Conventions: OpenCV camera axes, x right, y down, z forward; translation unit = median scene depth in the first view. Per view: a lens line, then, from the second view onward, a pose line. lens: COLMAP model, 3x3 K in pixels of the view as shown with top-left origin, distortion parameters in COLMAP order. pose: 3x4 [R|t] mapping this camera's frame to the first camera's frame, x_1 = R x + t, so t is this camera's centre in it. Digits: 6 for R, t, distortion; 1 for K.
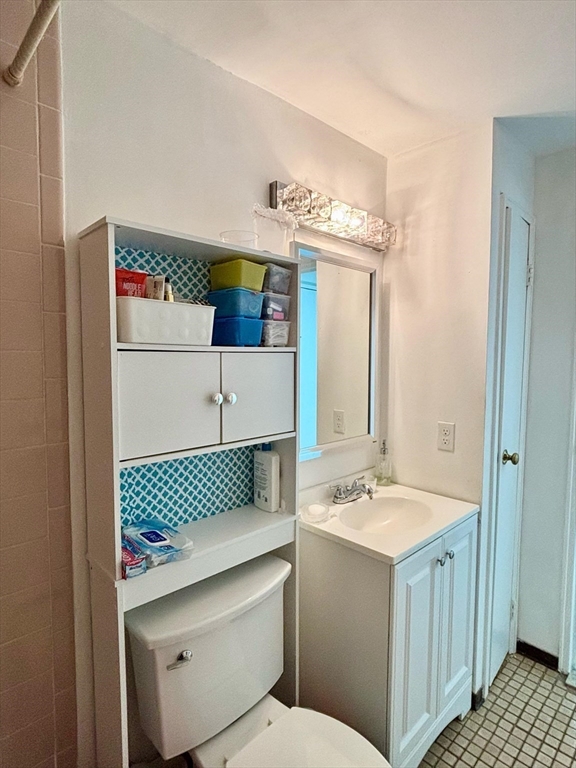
lens RADIAL K [[404.4, 0, 288.0], [0, 404.4, 384.0], [0, 0, 1]] dist [0.000921, 0.000386]
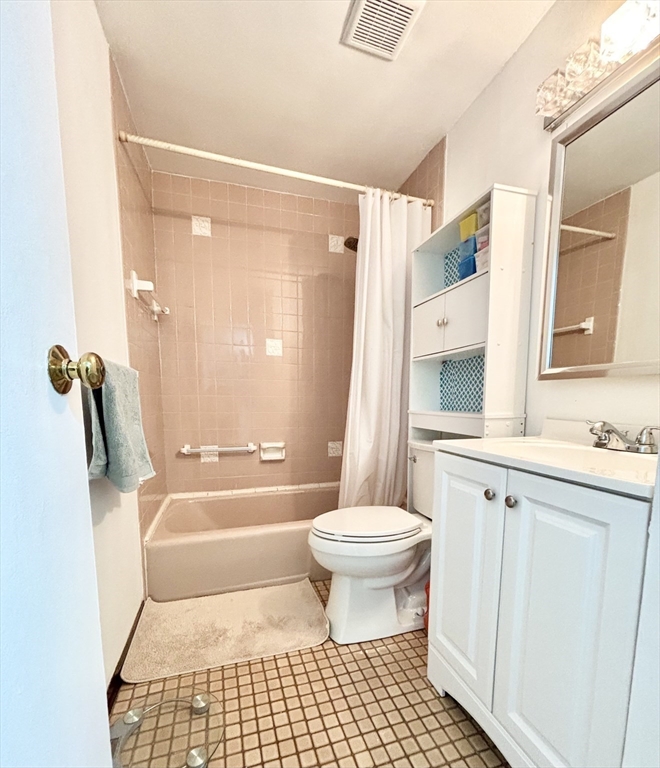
lens RADIAL K [[343.8, 0, 330.0], [0, 343.8, 384.0], [0, 0, 1]] dist [0.000074, -0.000006]
pose [[-0.430112, -0.038167, -0.901968, 1.186828], [-0.073481, 0.997271, -0.007160, 0.311026], [0.899780, 0.063198, -0.431743, 1.141582]]
